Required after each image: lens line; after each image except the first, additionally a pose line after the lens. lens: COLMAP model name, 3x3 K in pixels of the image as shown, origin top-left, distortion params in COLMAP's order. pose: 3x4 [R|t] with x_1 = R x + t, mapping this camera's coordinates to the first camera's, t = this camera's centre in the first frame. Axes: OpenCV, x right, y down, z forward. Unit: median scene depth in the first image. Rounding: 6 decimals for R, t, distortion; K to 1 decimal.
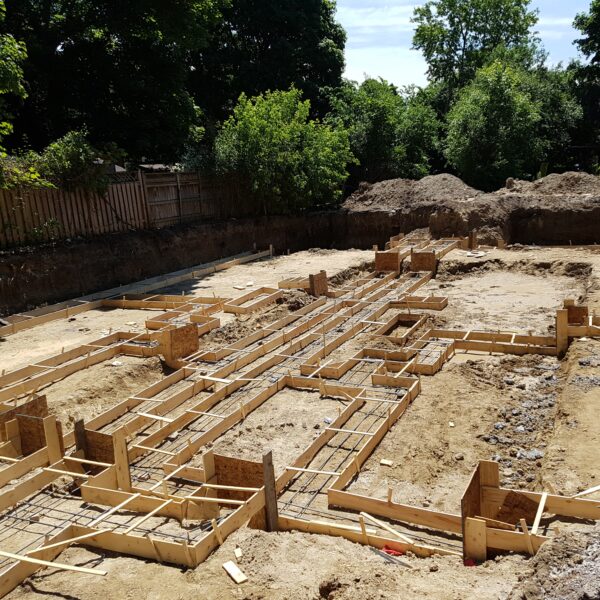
lens RADIAL K [[626.4, 0, 296.8], [0, 626.4, 308.8], [0, 0, 1]] dist [0.248665, -0.478154]
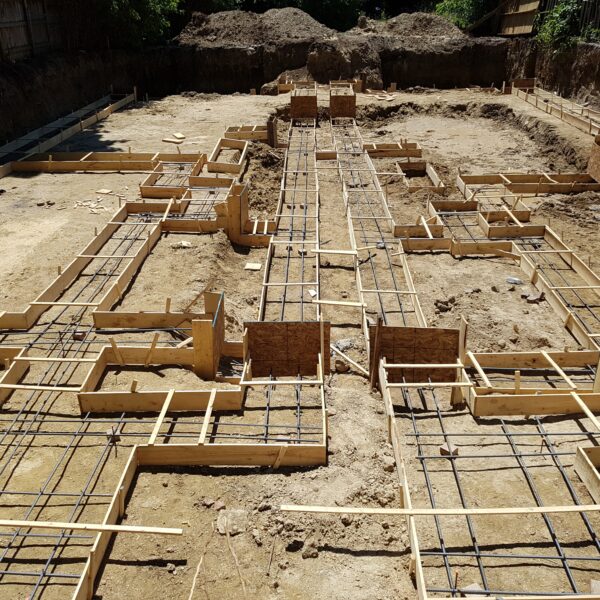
lens RADIAL K [[632.4, 0, 300.0], [0, 632.4, 300.0], [0, 0, 1]] dist [0.191571, -0.354153]
pose [[0.896732, -0.138056, 0.420491, -0.281434], [0.050215, 0.975705, 0.213257, -0.001842], [-0.439716, -0.170120, 0.881878, 0.155317]]
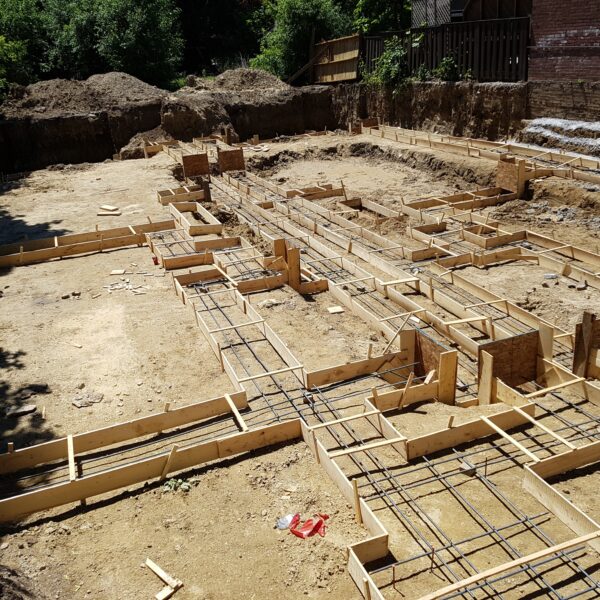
lens RADIAL K [[626.4, 0, 296.8], [0, 626.4, 308.8], [0, 0, 1]] dist [0.248665, -0.478154]
pose [[0.657468, -0.273918, 0.701929, -0.458285], [0.192435, 0.961729, 0.195056, -0.026928], [-0.728495, 0.006833, 0.685017, 0.271940]]
